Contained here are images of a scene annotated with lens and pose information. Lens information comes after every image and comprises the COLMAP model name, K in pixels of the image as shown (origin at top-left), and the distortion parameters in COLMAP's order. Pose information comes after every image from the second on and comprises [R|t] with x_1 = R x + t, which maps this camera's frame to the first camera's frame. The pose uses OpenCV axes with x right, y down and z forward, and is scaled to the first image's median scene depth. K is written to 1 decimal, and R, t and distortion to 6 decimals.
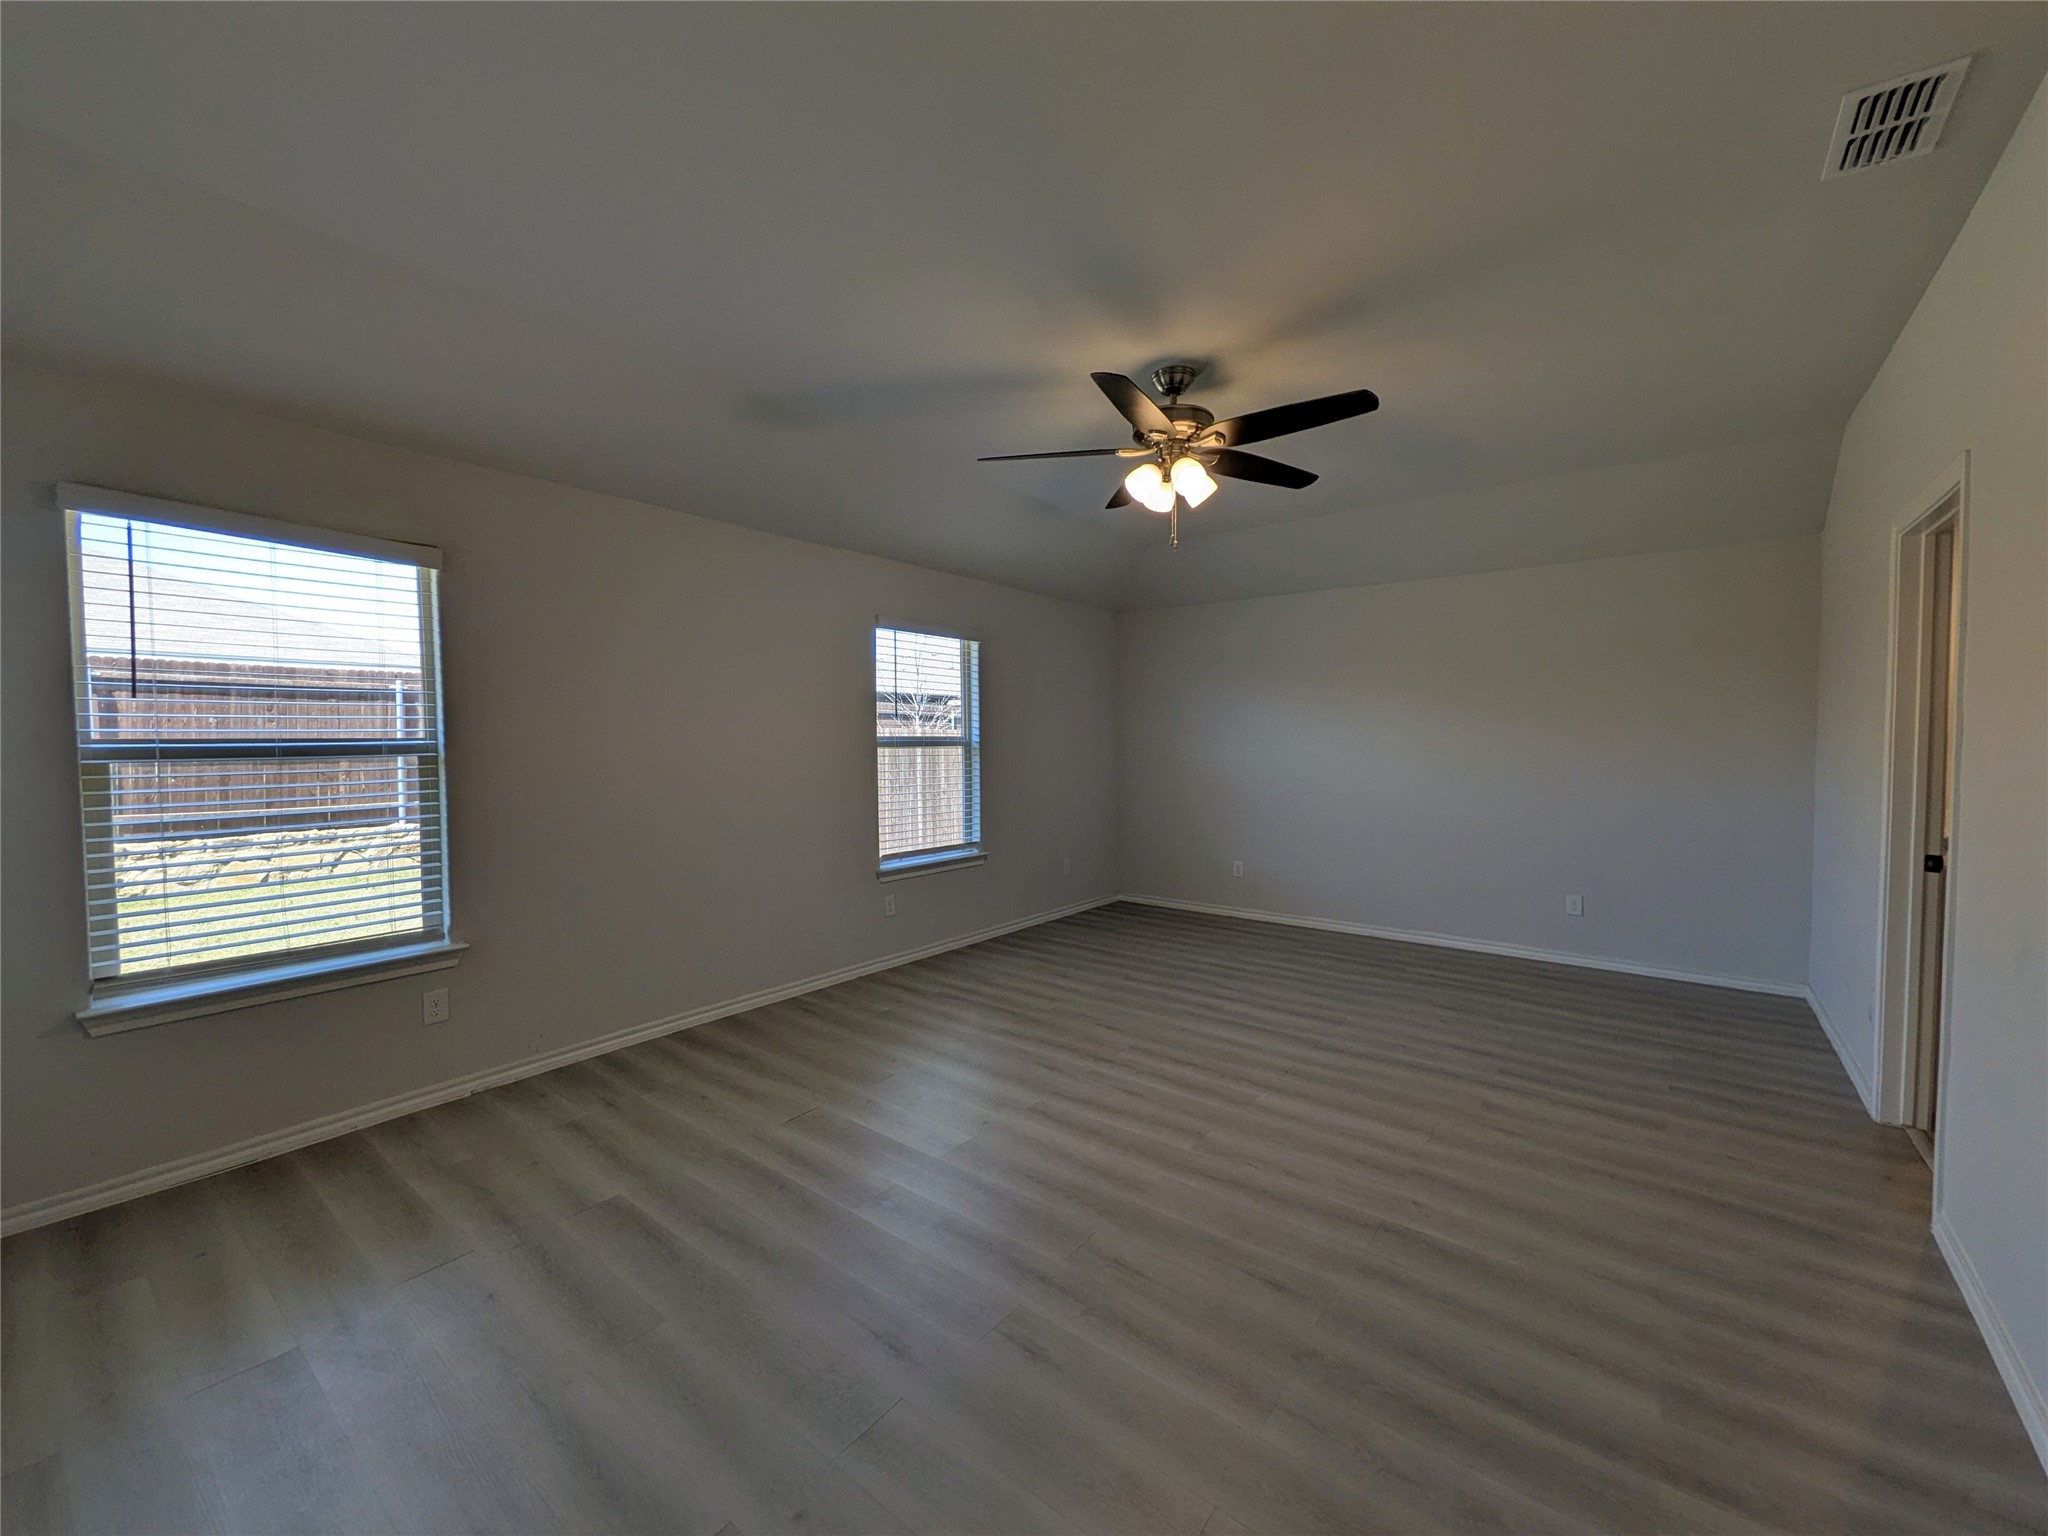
lens RADIAL K [[808.4, 0, 1022.8], [0, 808.4, 770.9], [0, 0, 1]] dist [0.004273, 0.000114]
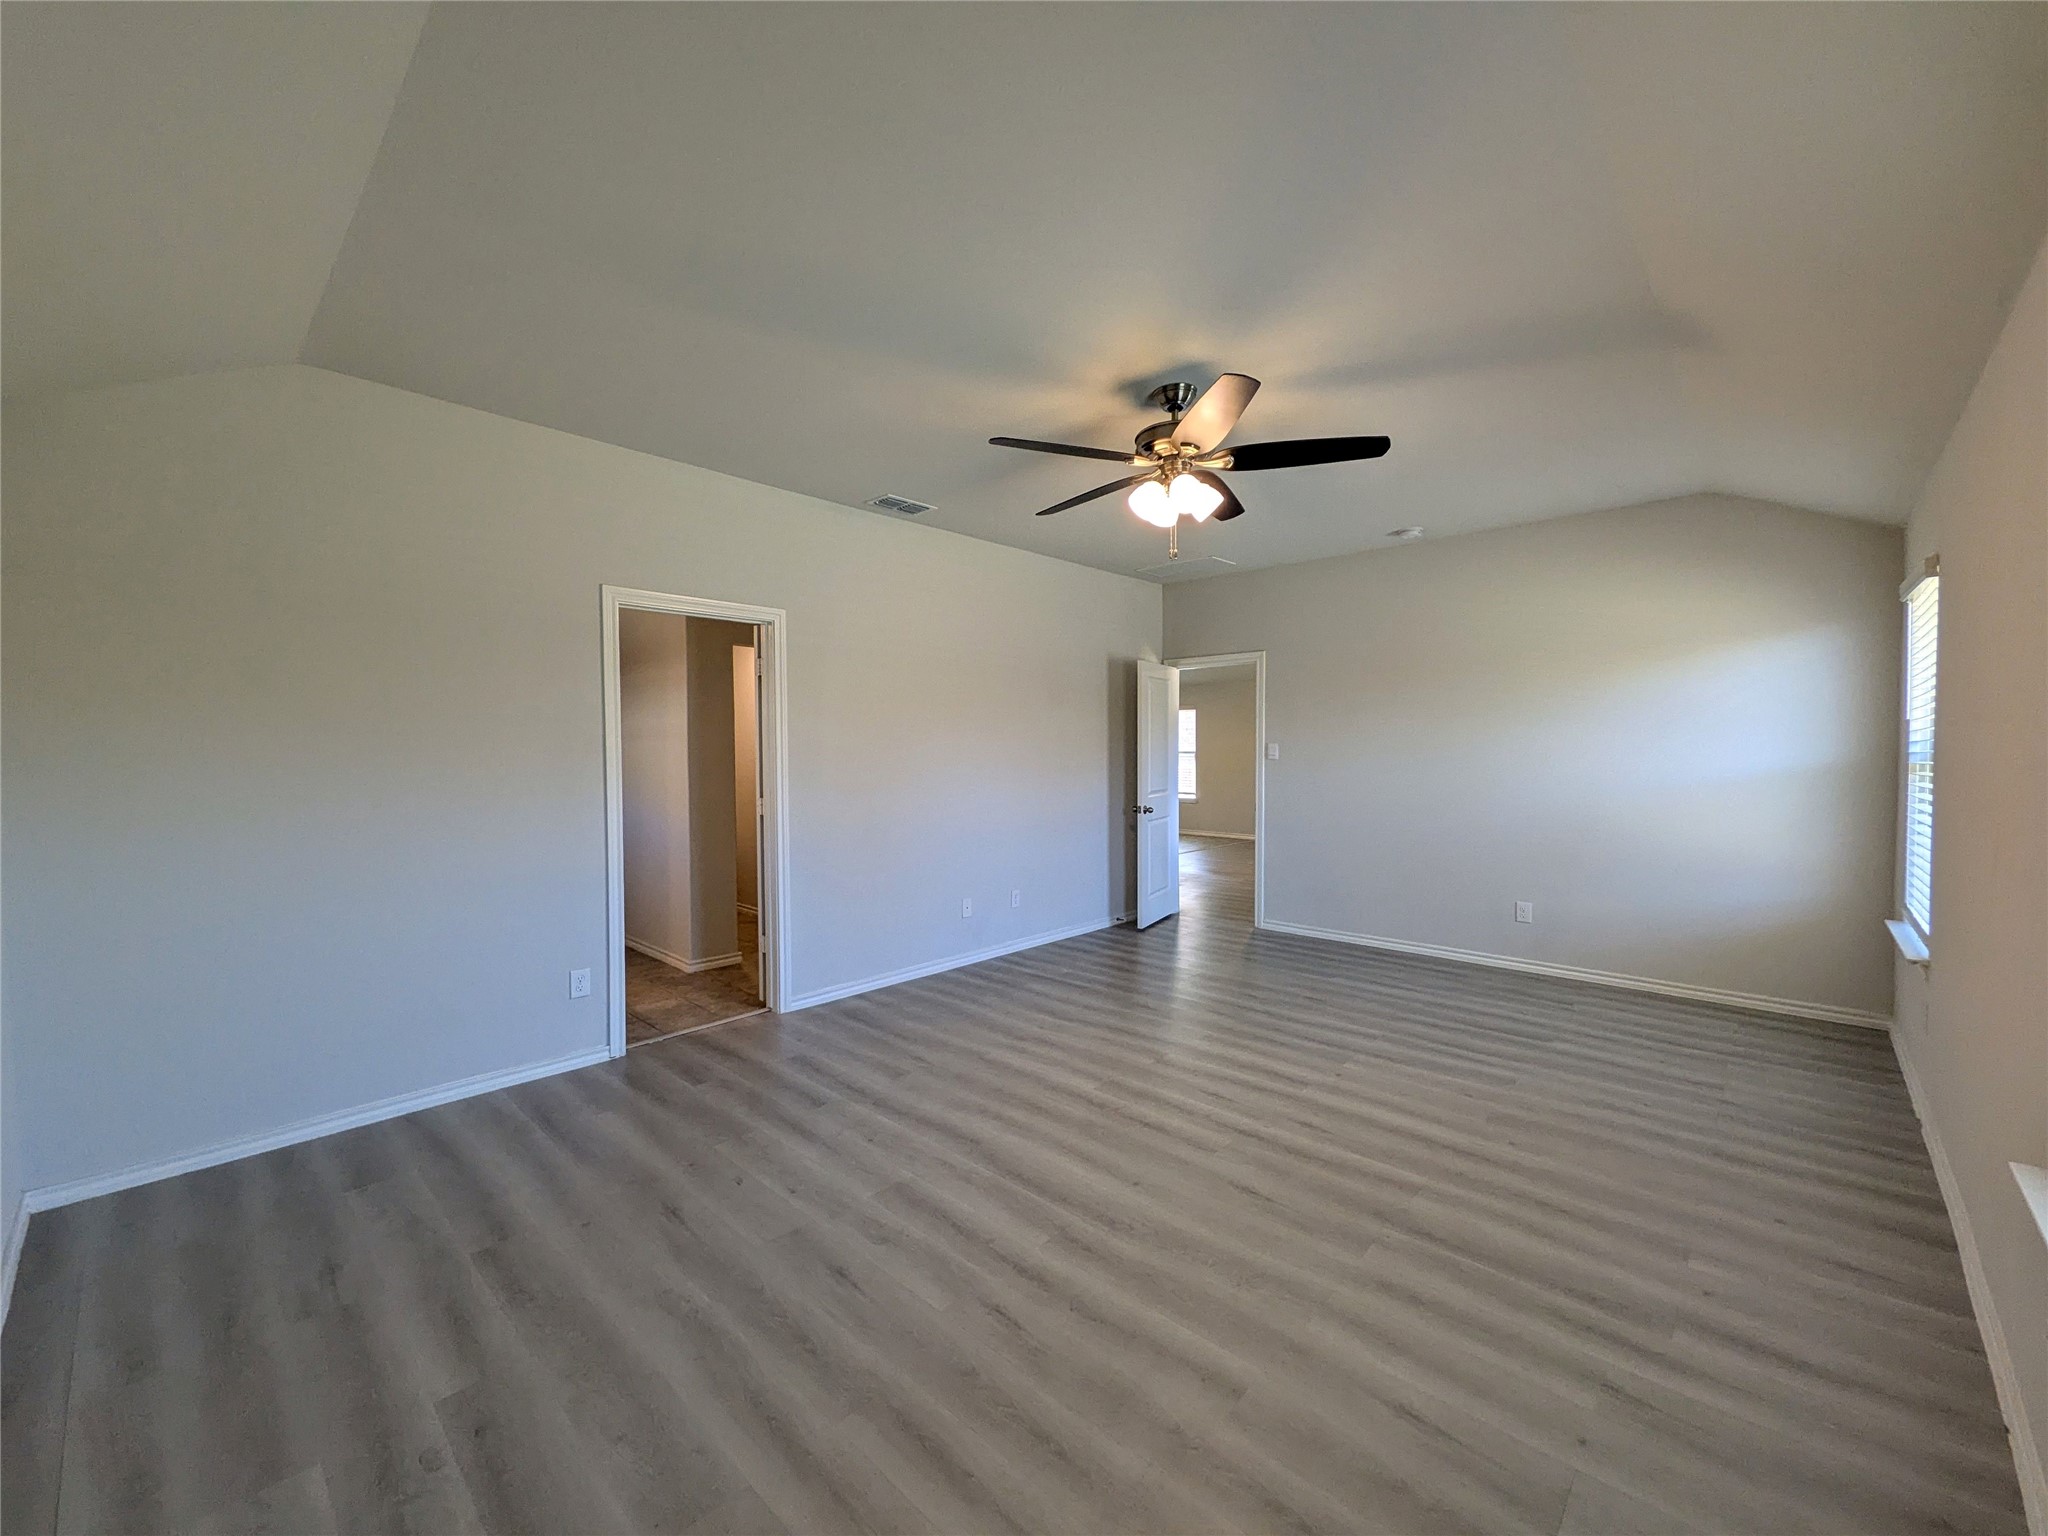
lens RADIAL K [[808.4, 0, 1022.8], [0, 808.4, 770.9], [0, 0, 1]] dist [0.004273, 0.000114]
pose [[-0.995869, 0.006250, 0.090581, 0.260866], [0.012001, 0.997936, 0.063085, -0.077488], [-0.090000, 0.063911, -0.993889, 1.875598]]
